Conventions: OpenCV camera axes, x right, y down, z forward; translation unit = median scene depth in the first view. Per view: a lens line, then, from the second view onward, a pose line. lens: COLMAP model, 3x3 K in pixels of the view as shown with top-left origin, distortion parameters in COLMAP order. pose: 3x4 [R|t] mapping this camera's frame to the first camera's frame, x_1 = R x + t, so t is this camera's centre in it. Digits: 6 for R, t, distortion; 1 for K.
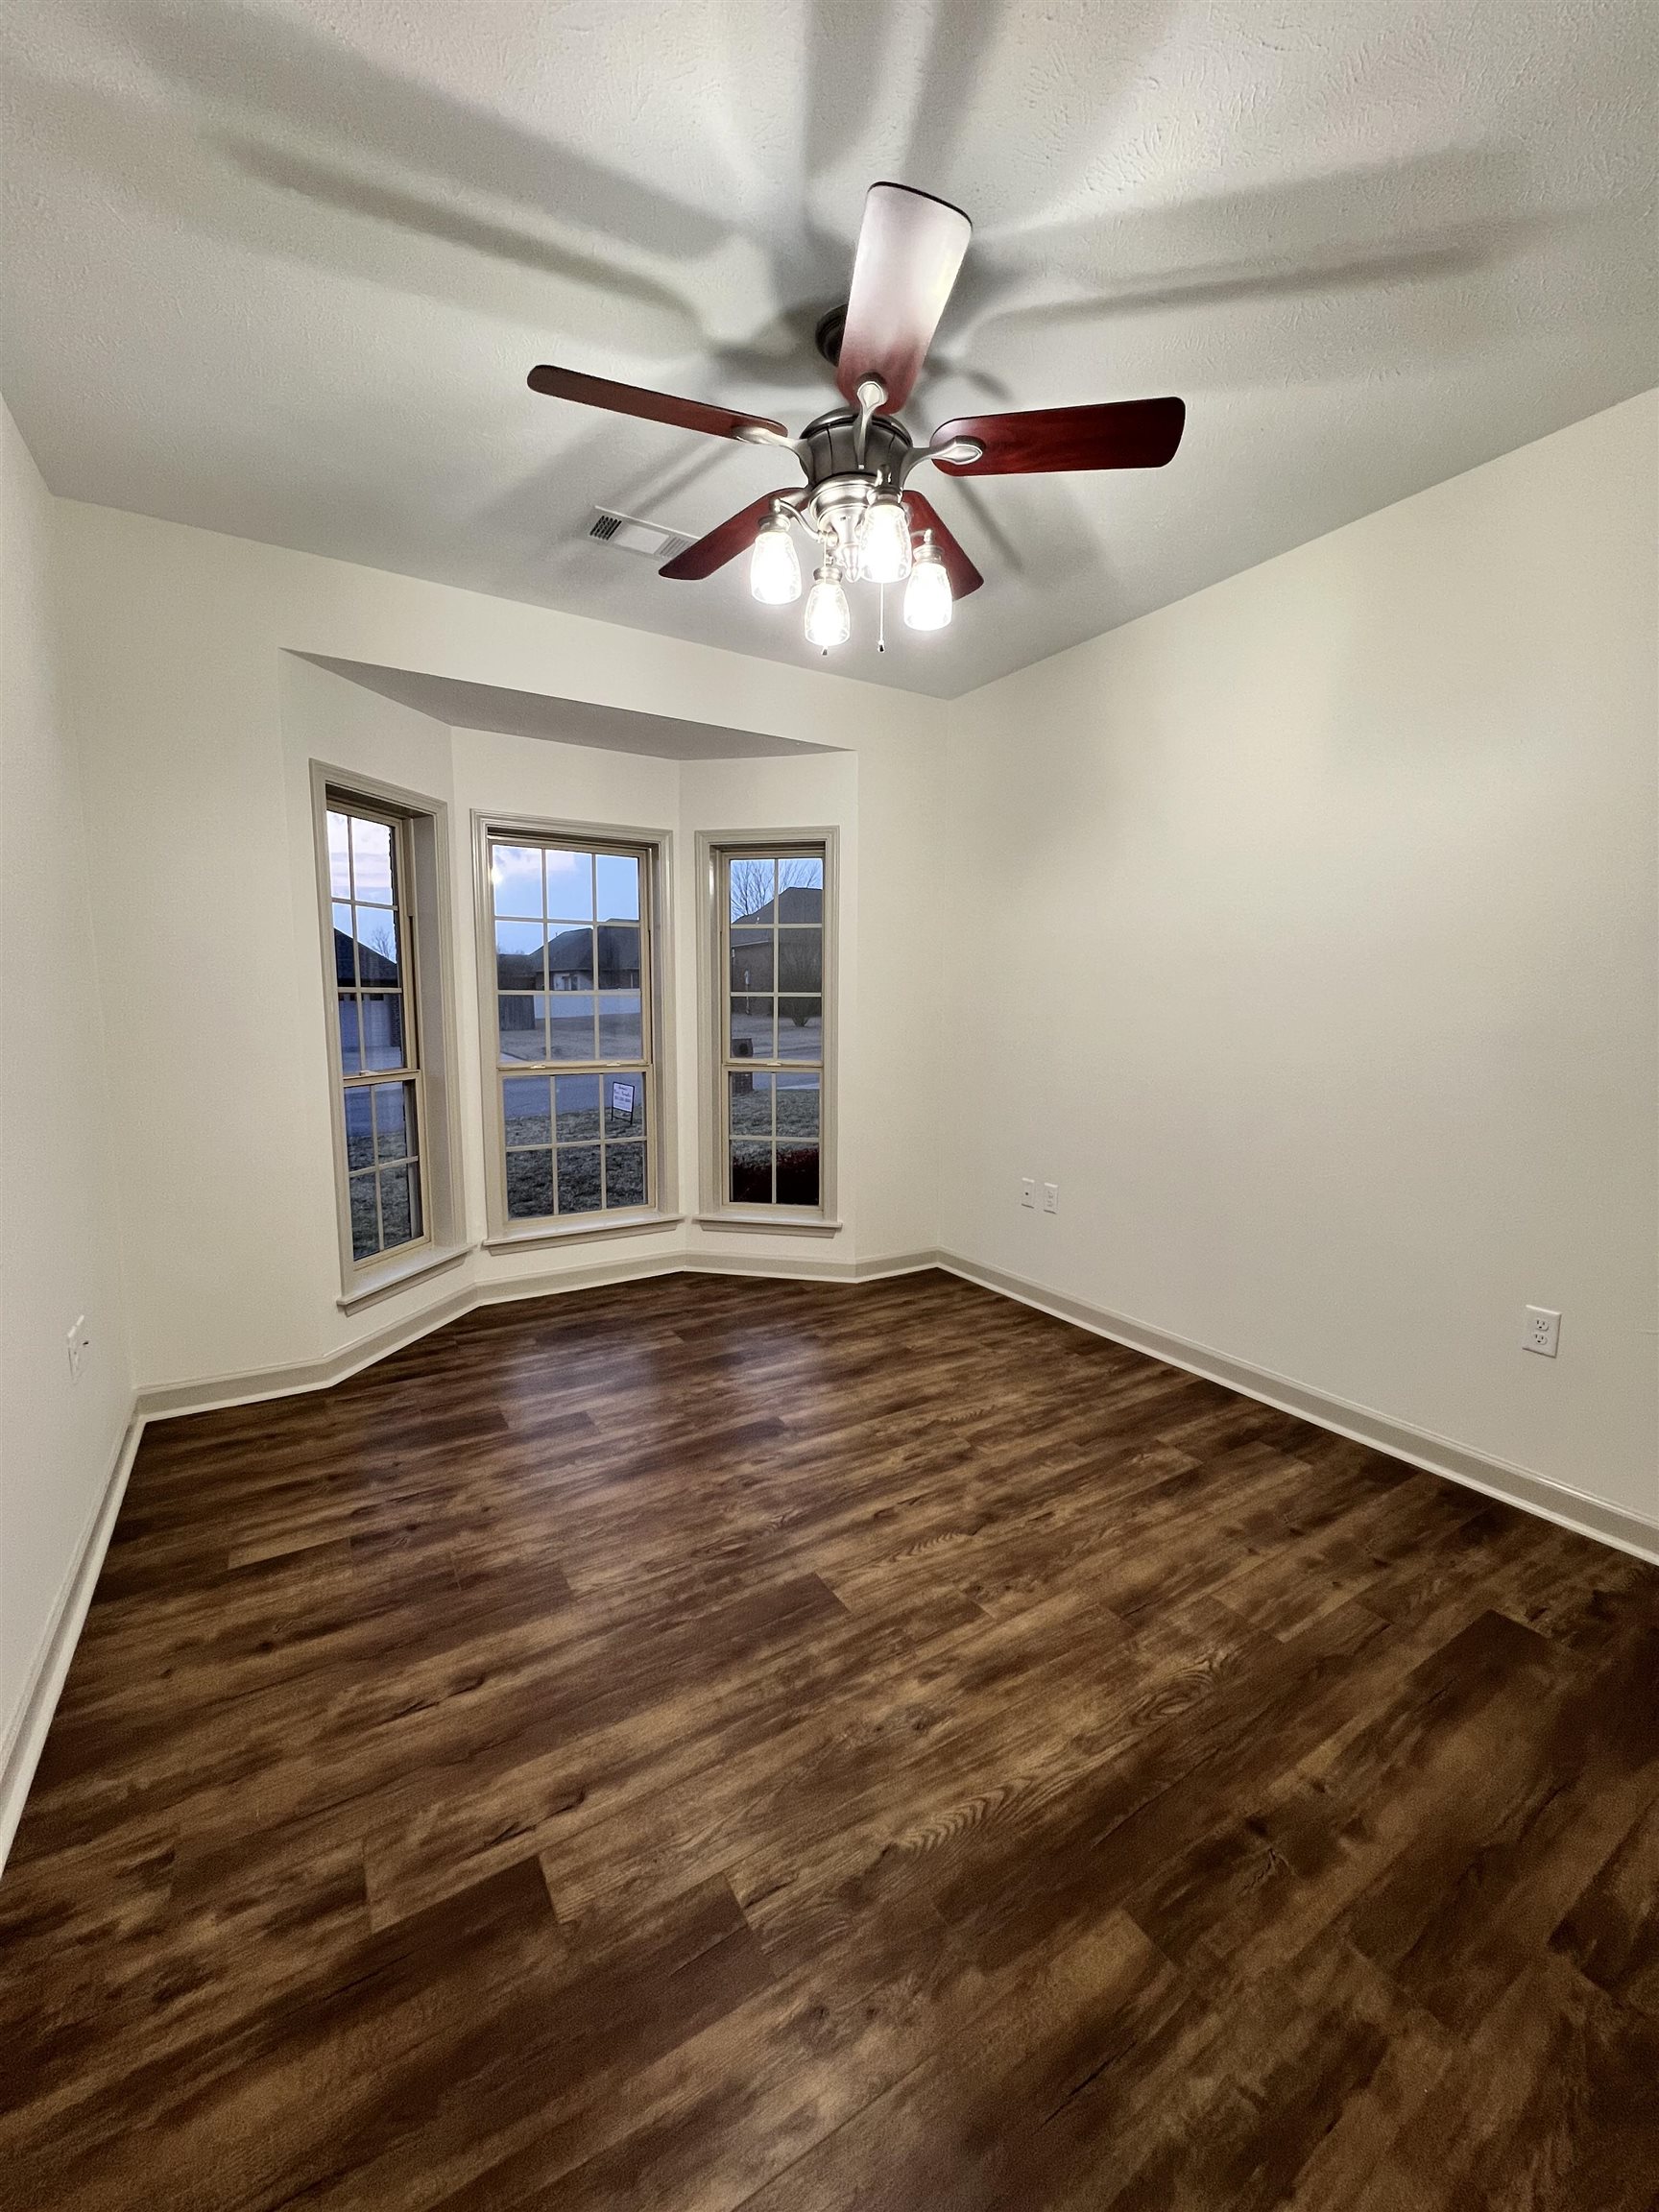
lens RADIAL K [[877.1, 0, 838.7], [0, 877.1, 1109.3], [0, 0, 1]] dist [0.003689, 0.000433]
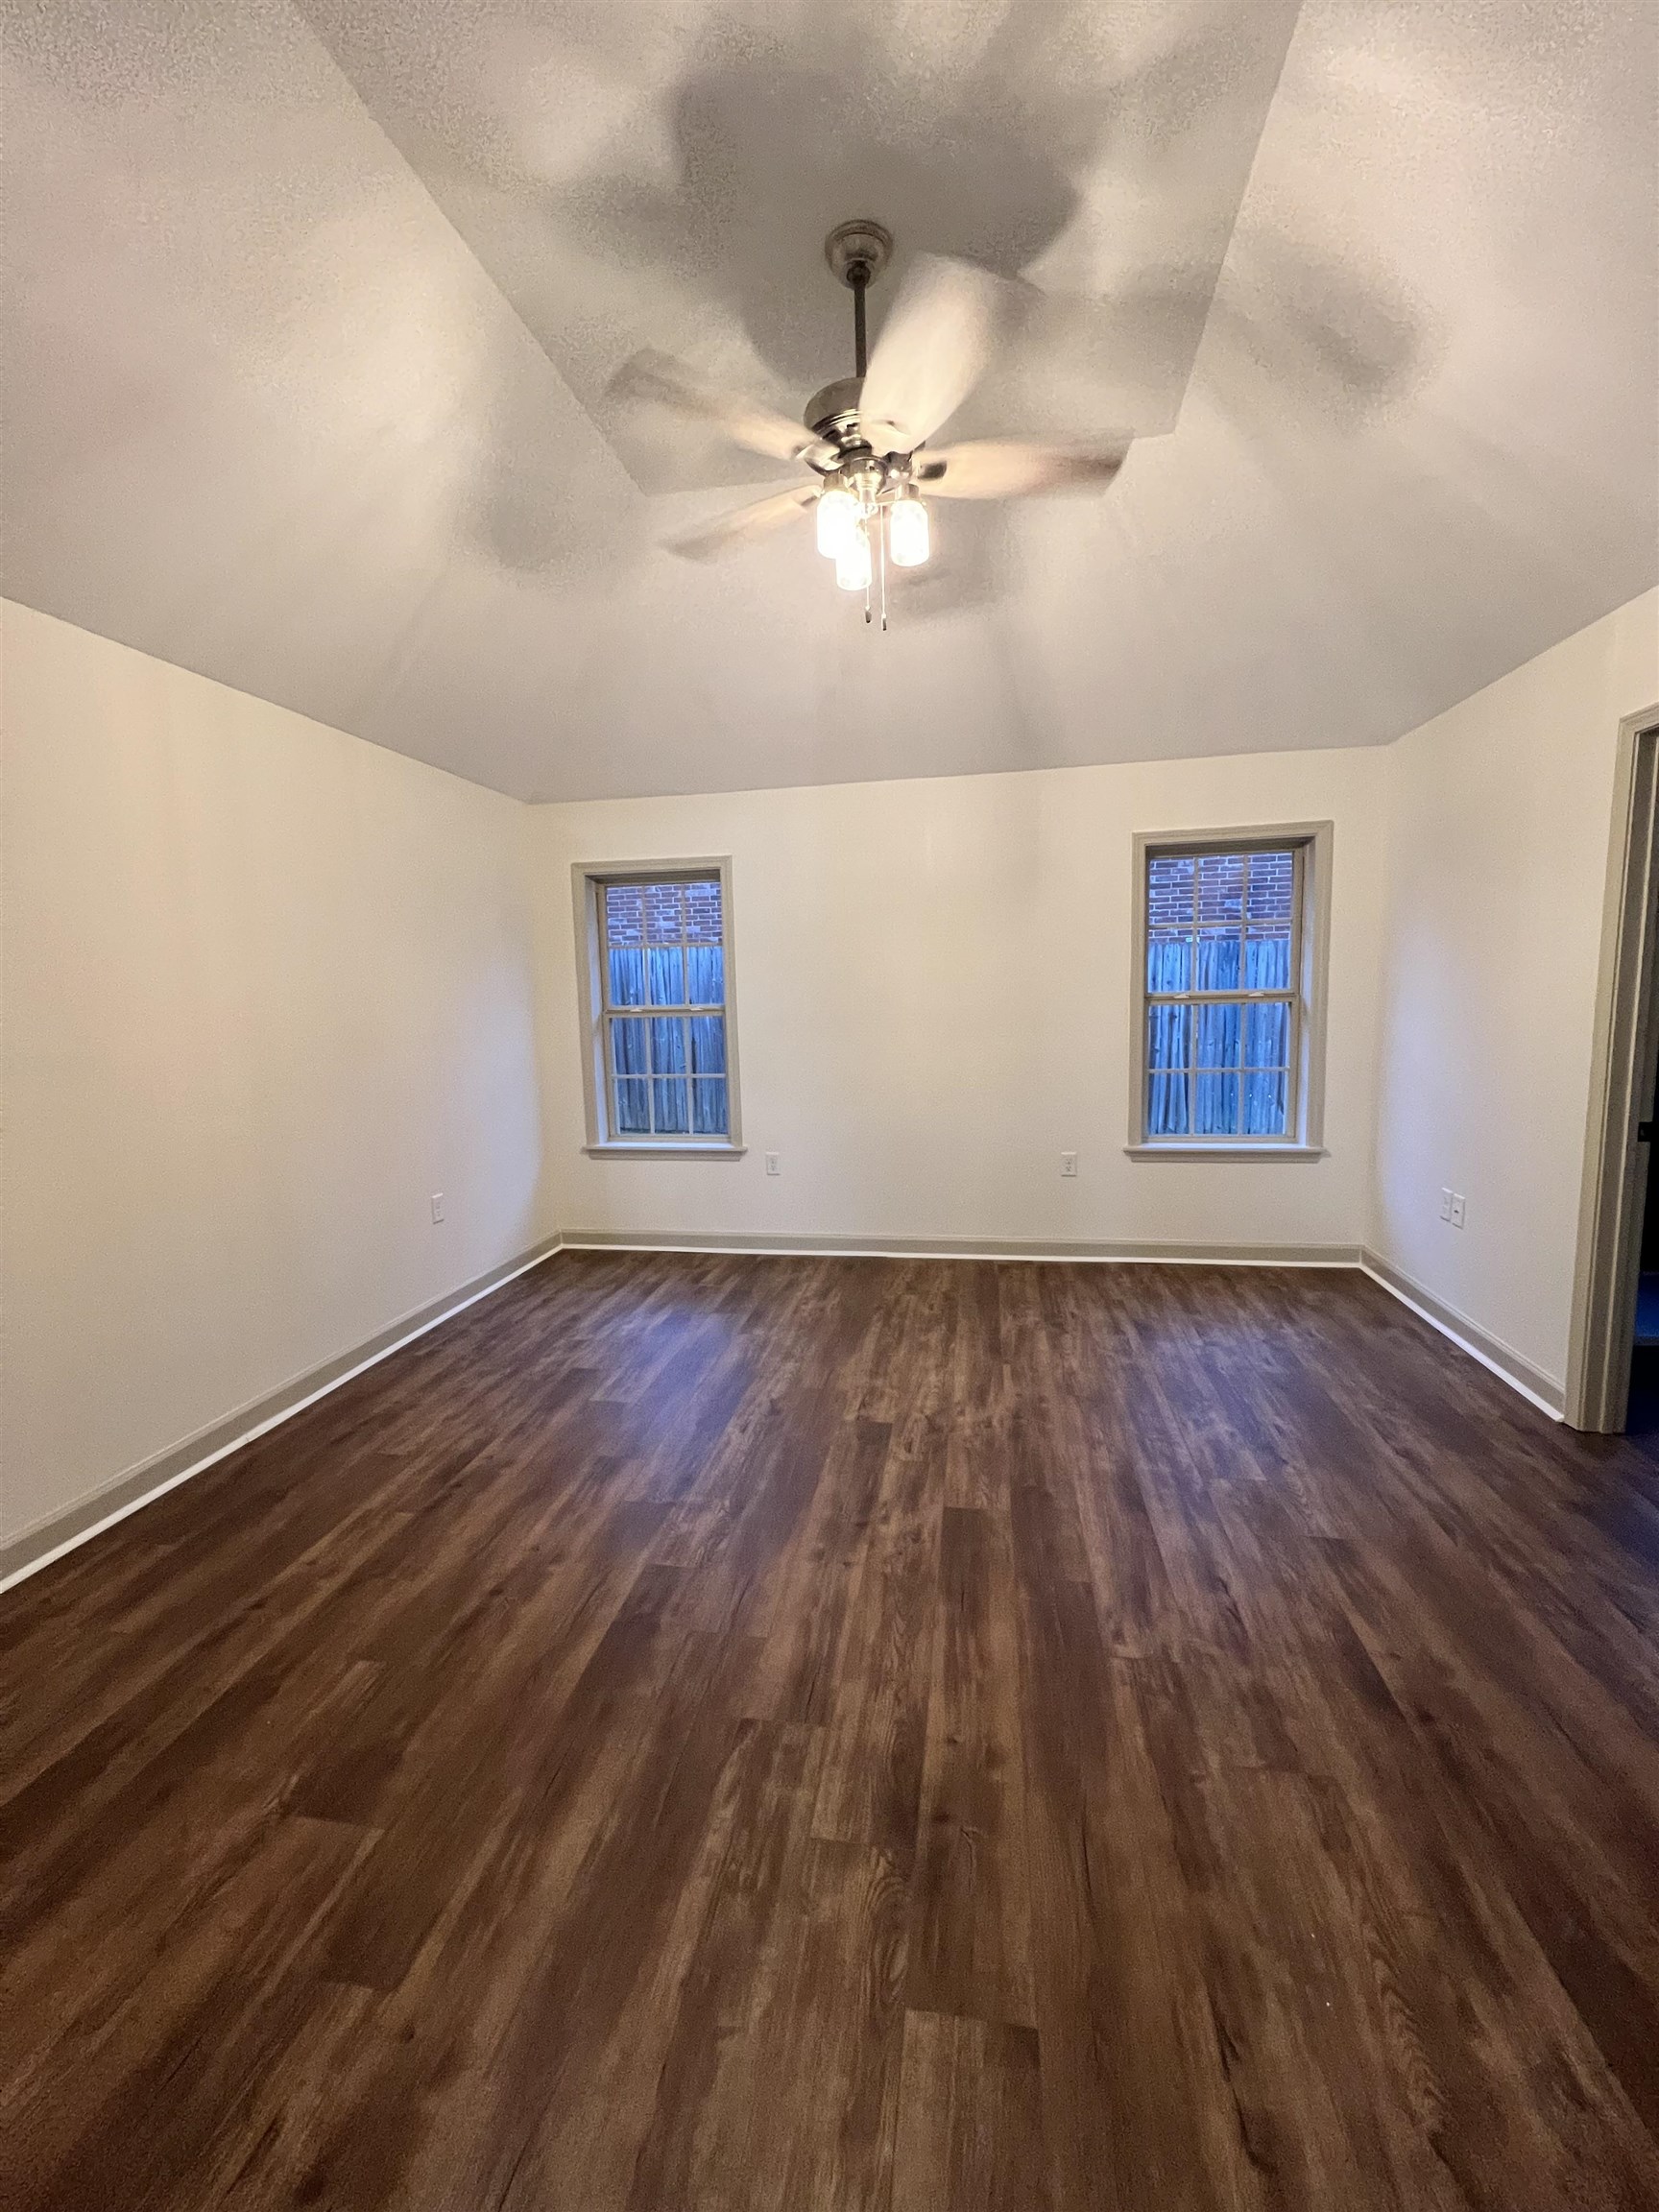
lens RADIAL K [[877.1, 0, 836.8], [0, 877.1, 1100.8], [0, 0, 1]] dist [0.003689, 0.000433]
pose [[-0.656345, 0.089936, -0.749081, 0.523987], [-0.079215, 0.979167, 0.186969, -0.220331], [0.750291, 0.182055, -0.635547, 1.404352]]
